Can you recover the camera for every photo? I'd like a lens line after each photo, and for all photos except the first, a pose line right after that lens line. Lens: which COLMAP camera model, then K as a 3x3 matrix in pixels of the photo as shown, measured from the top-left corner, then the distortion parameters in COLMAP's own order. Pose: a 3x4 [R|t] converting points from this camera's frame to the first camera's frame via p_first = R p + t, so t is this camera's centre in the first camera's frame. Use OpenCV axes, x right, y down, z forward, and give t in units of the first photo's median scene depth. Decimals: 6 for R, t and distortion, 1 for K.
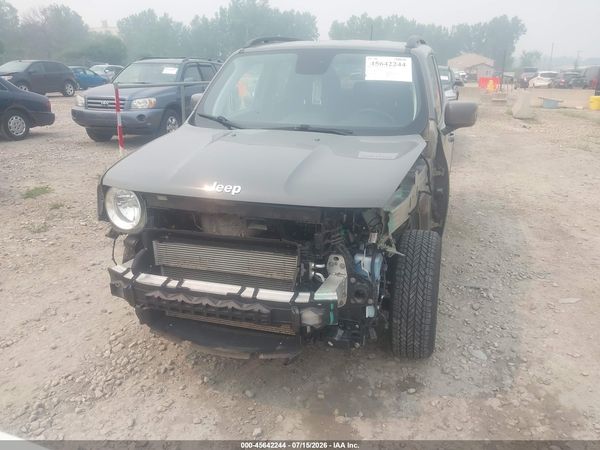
lens RADIAL K [[472.9, 0, 303.3], [0, 472.9, 221.3], [0, 0, 1]] dist [0.034966, -0.044925]
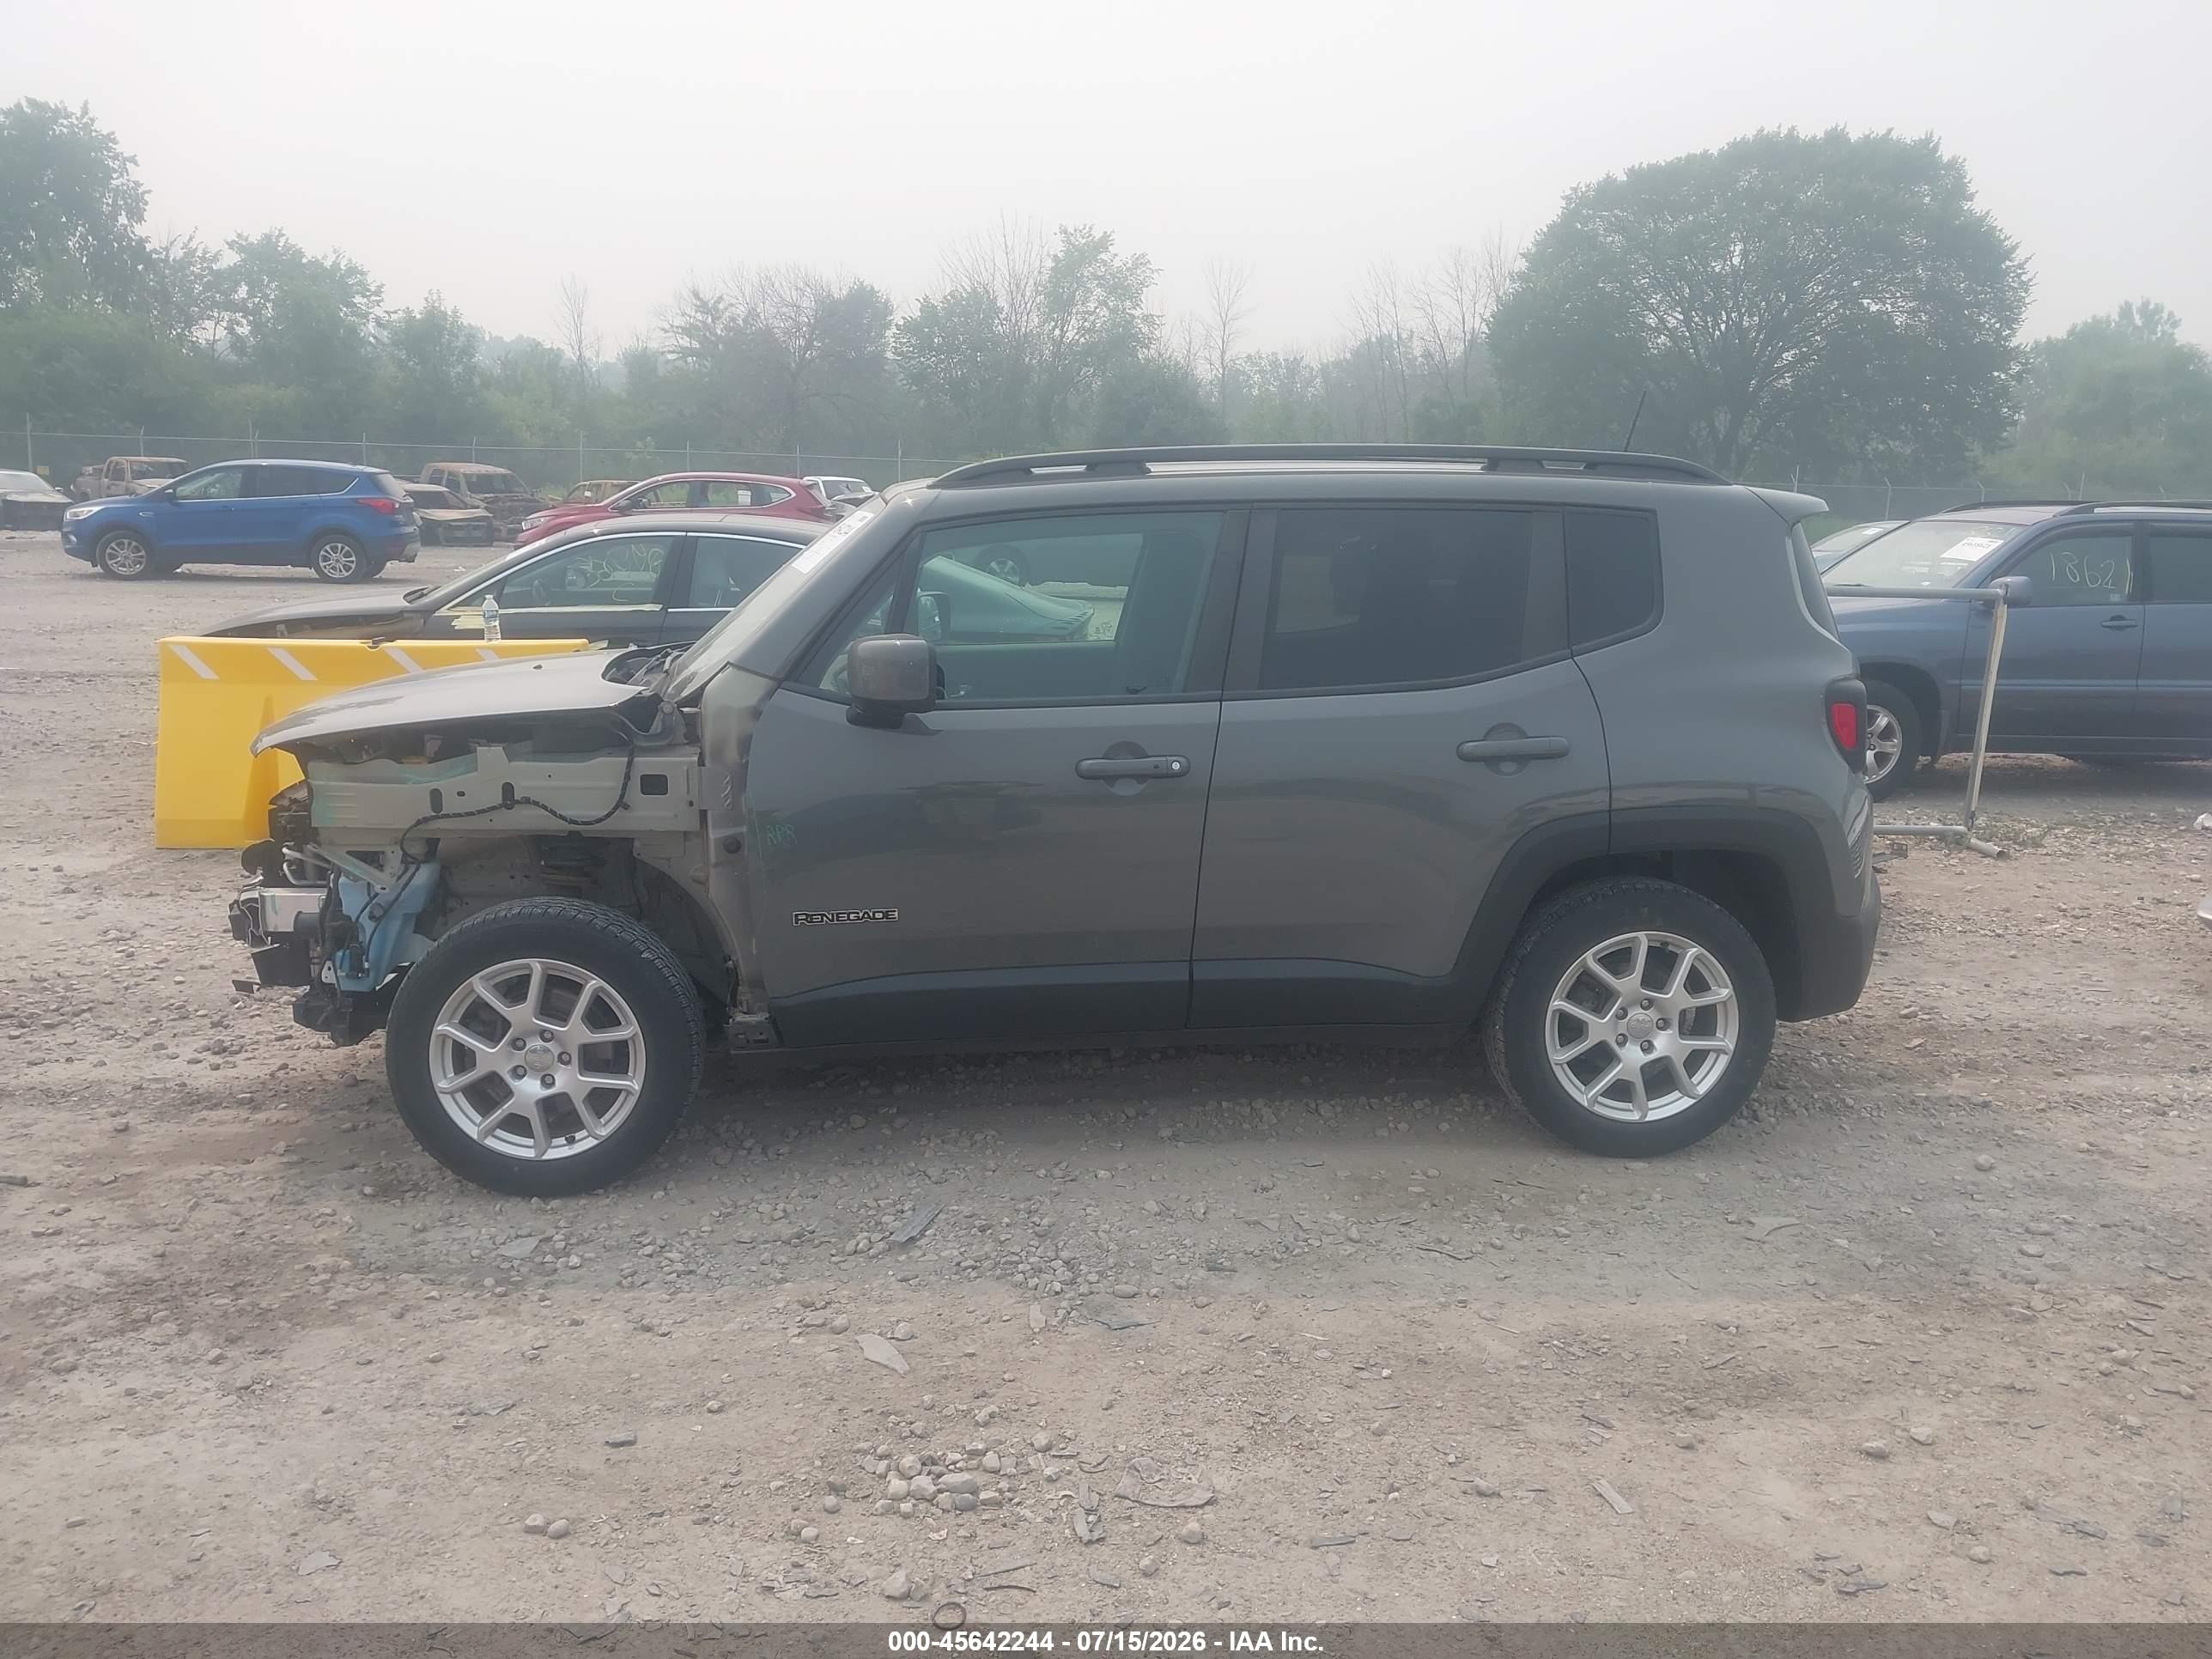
lens RADIAL K [[1743.4, 0, 1118.1], [0, 1743.4, 815.7], [0, 0, 1]] dist [0.034966, -0.044925]
pose [[0.377130, 0.163709, -0.911577, 1.663153], [-0.300705, 0.952575, 0.046667, -0.247469], [0.875985, 0.256516, 0.408472, 0.694268]]
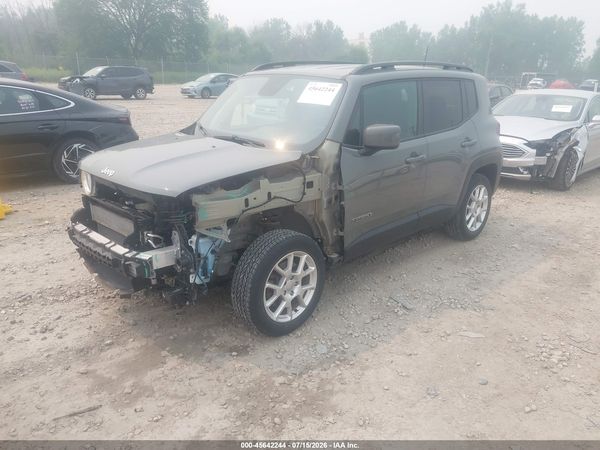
lens RADIAL K [[472.9, 0, 303.3], [0, 472.9, 221.3], [0, 0, 1]] dist [0.034966, -0.044925]
pose [[0.884042, 0.152156, -0.441948, 0.721753], [-0.160083, 0.986910, 0.019559, -0.030381], [0.439138, 0.053458, 0.896828, -0.037921]]
